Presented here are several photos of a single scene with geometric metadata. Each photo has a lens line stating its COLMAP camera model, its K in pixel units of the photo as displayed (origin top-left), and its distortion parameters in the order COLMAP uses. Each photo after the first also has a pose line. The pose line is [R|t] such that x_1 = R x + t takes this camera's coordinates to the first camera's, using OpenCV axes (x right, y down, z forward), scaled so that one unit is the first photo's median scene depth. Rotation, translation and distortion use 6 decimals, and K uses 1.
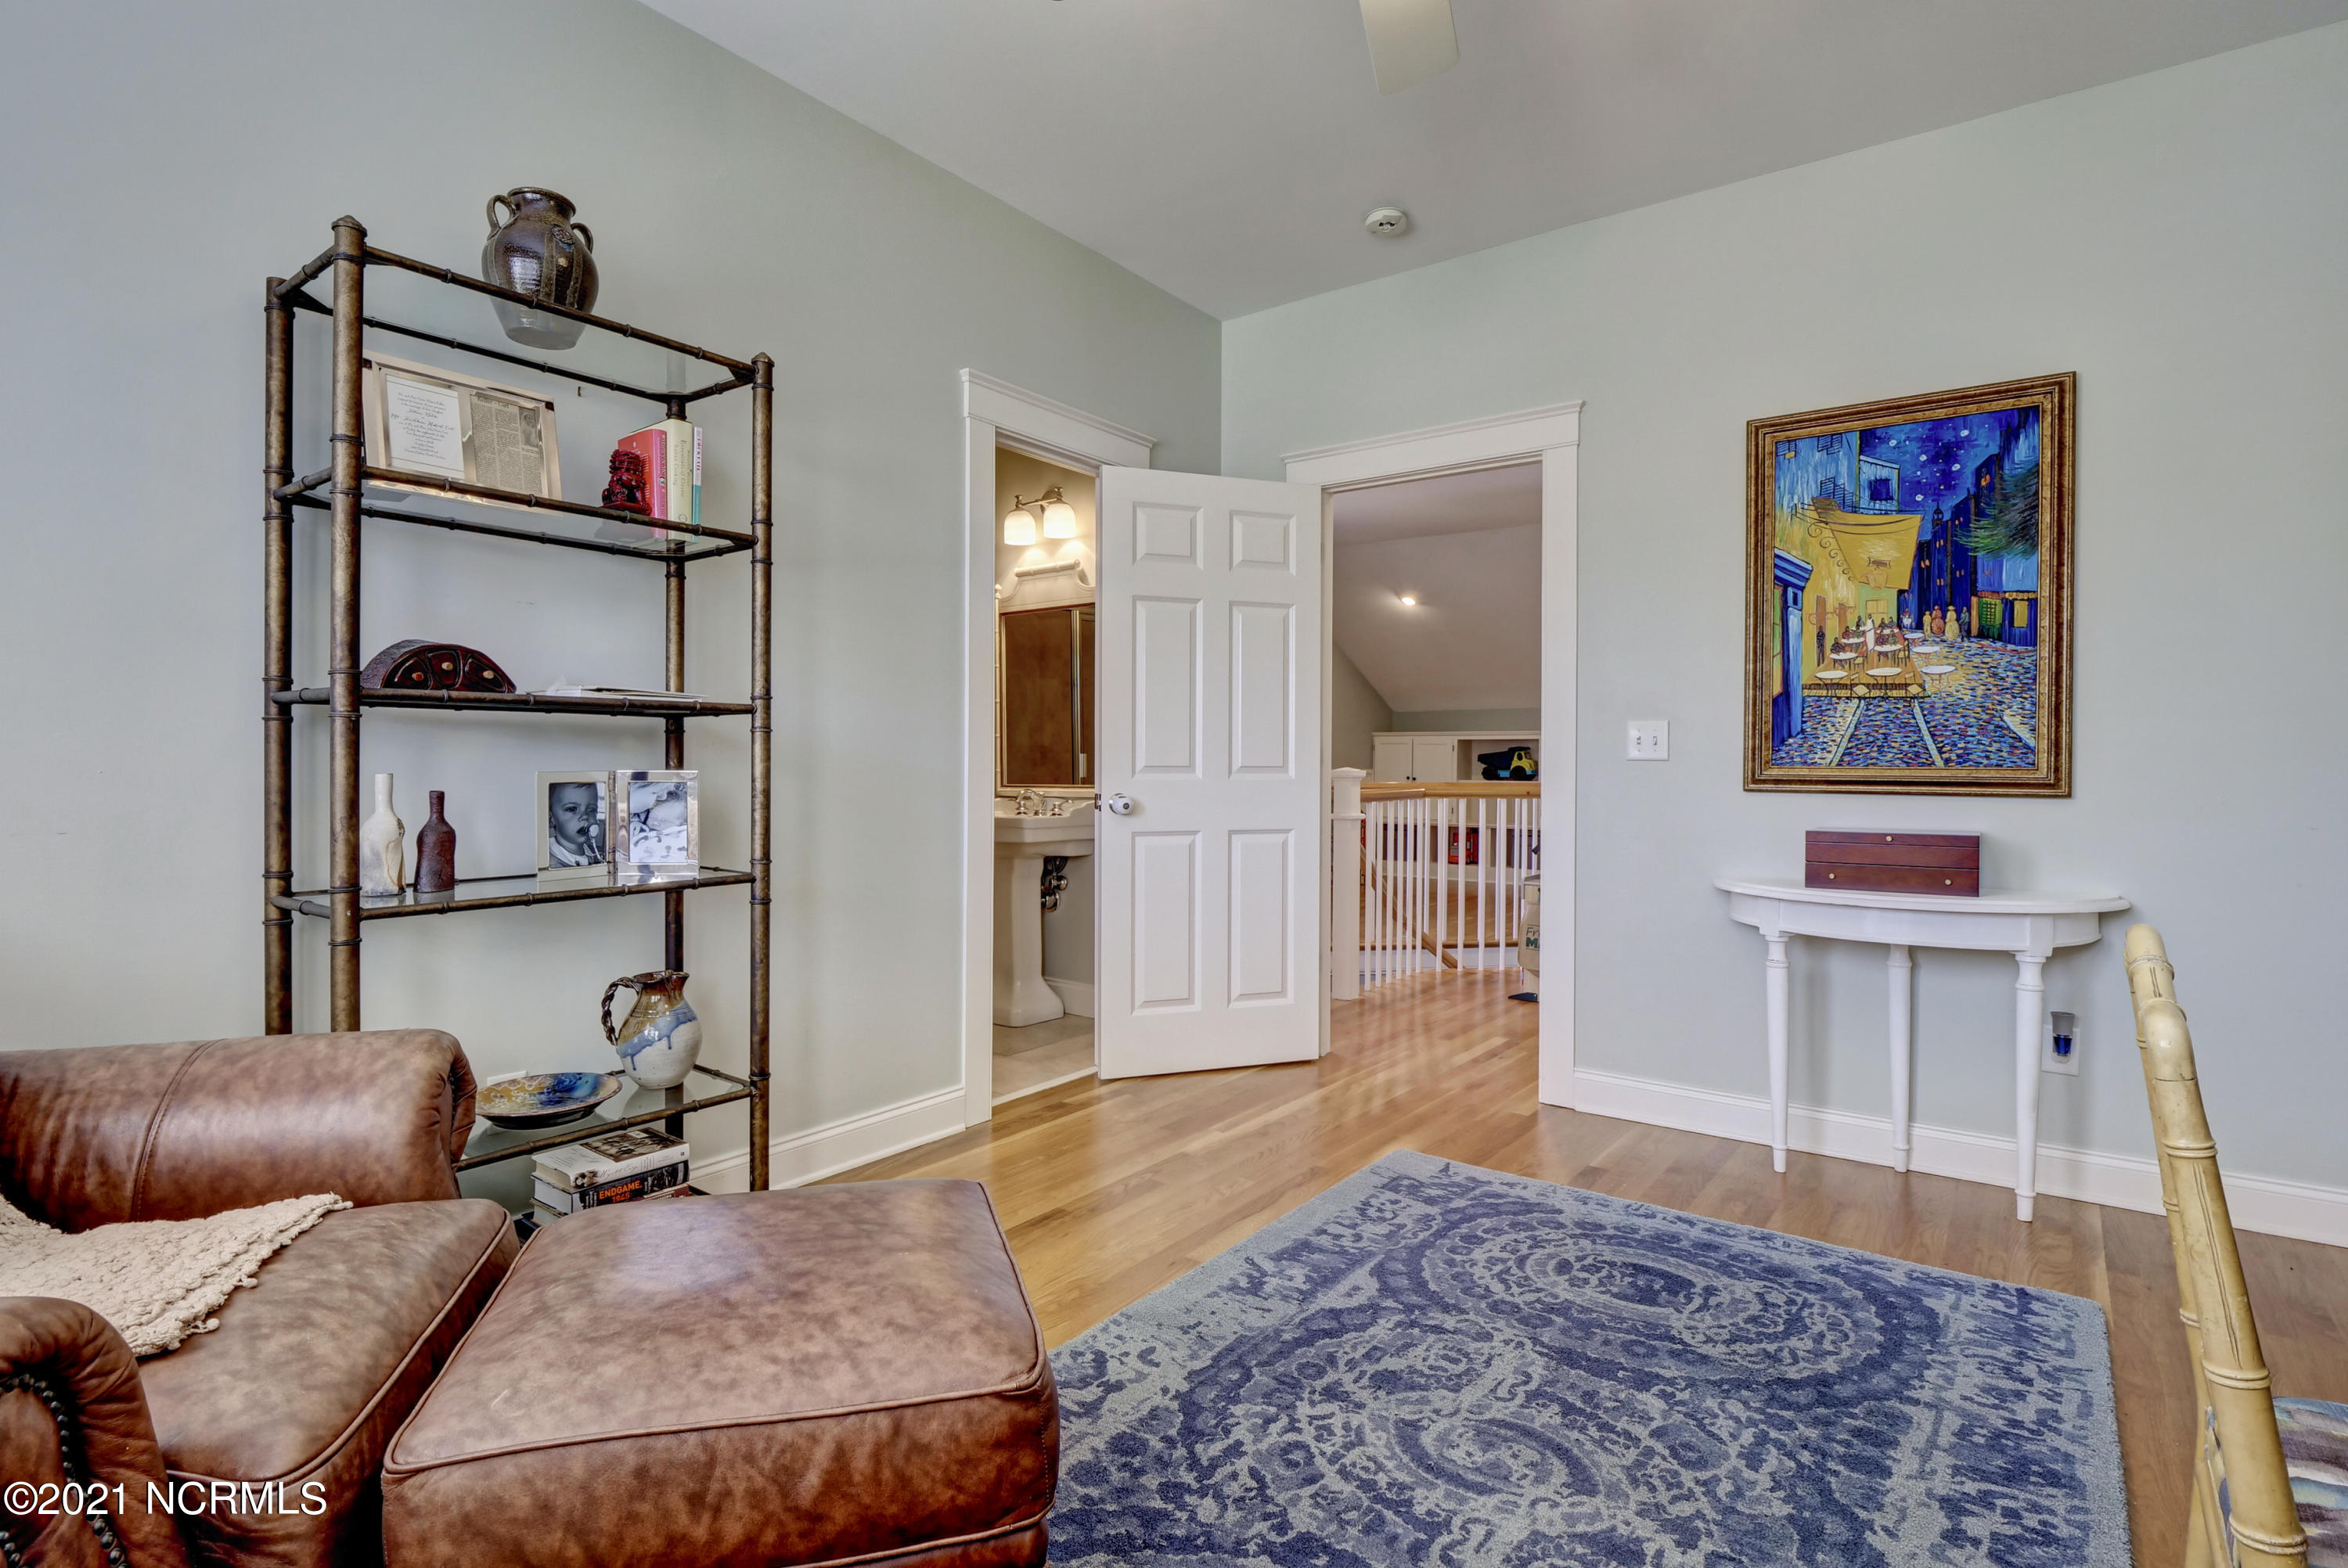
lens RADIAL K [[1146.7, 0, 1177.0], [0, 1146.7, 768.6], [0, 0, 1]] dist [-0.001385, -0.000394]
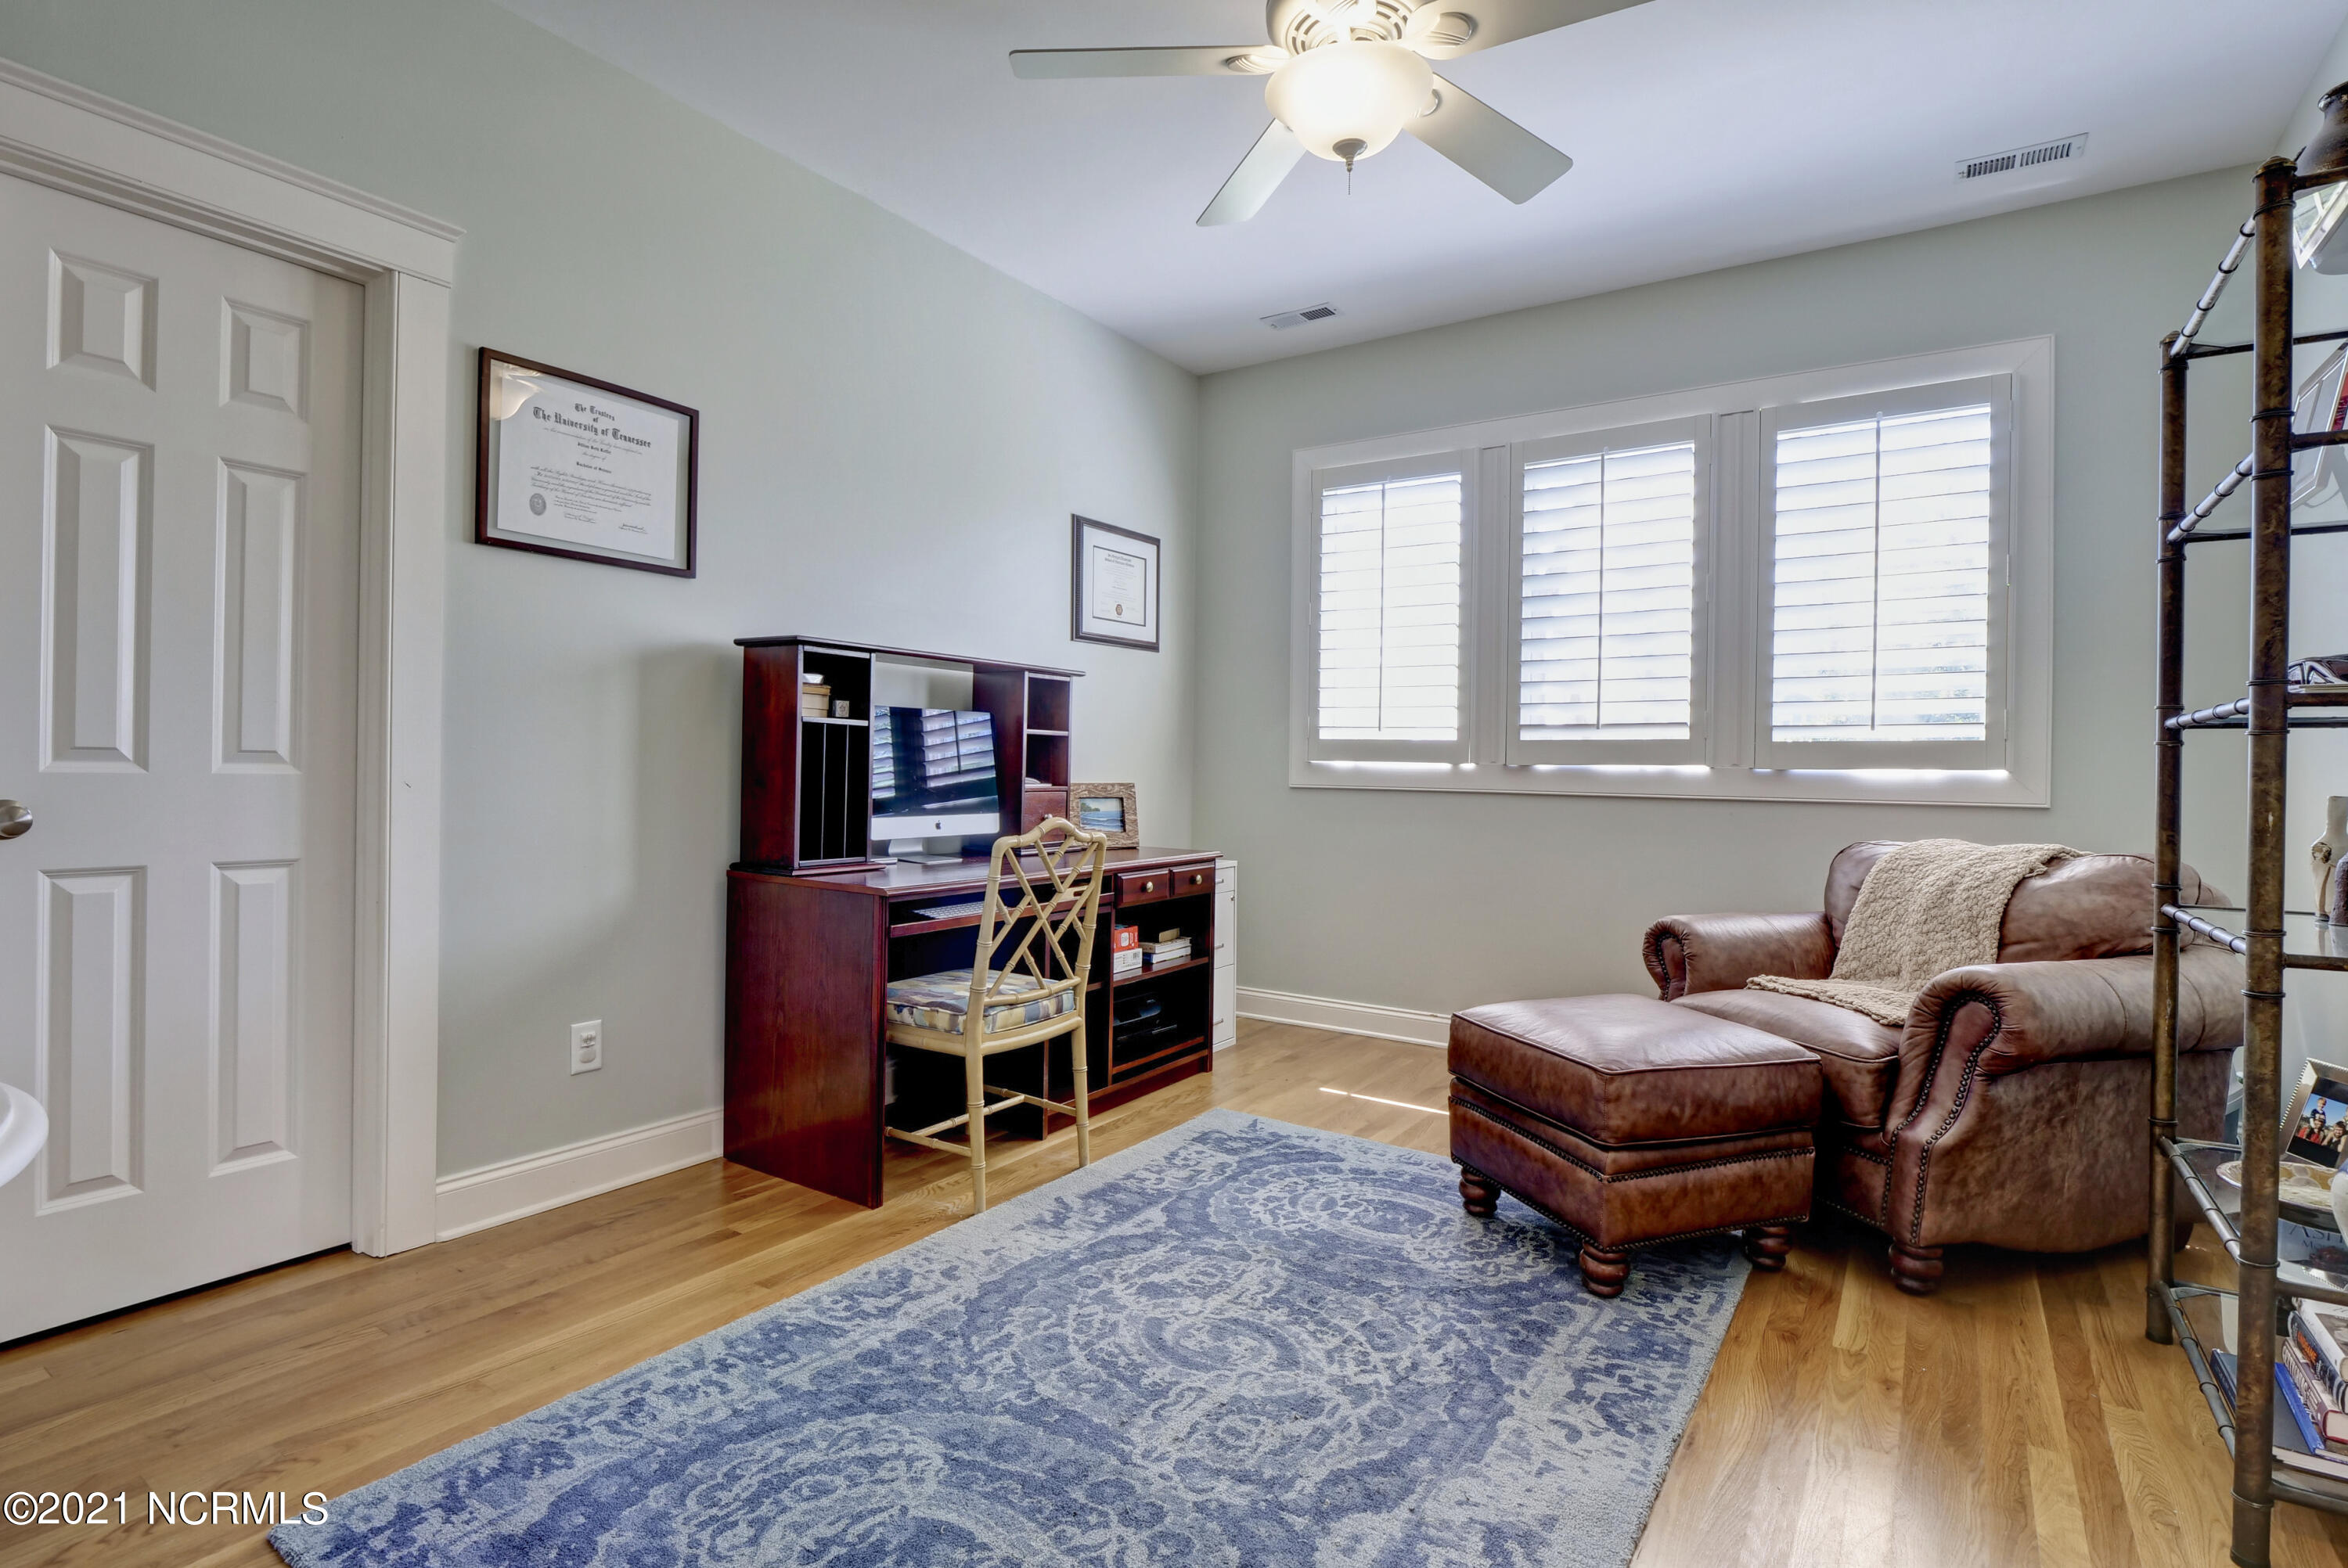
lens RADIAL K [[1146.7, 0, 1177.0], [0, 1146.7, 768.6], [0, 0, 1]] dist [-0.001385, -0.000394]
pose [[-0.998011, -0.023647, -0.058439, 0.362216], [-0.024151, 0.999677, 0.007938, -0.006105], [0.058232, 0.009334, -0.998259, 1.963559]]
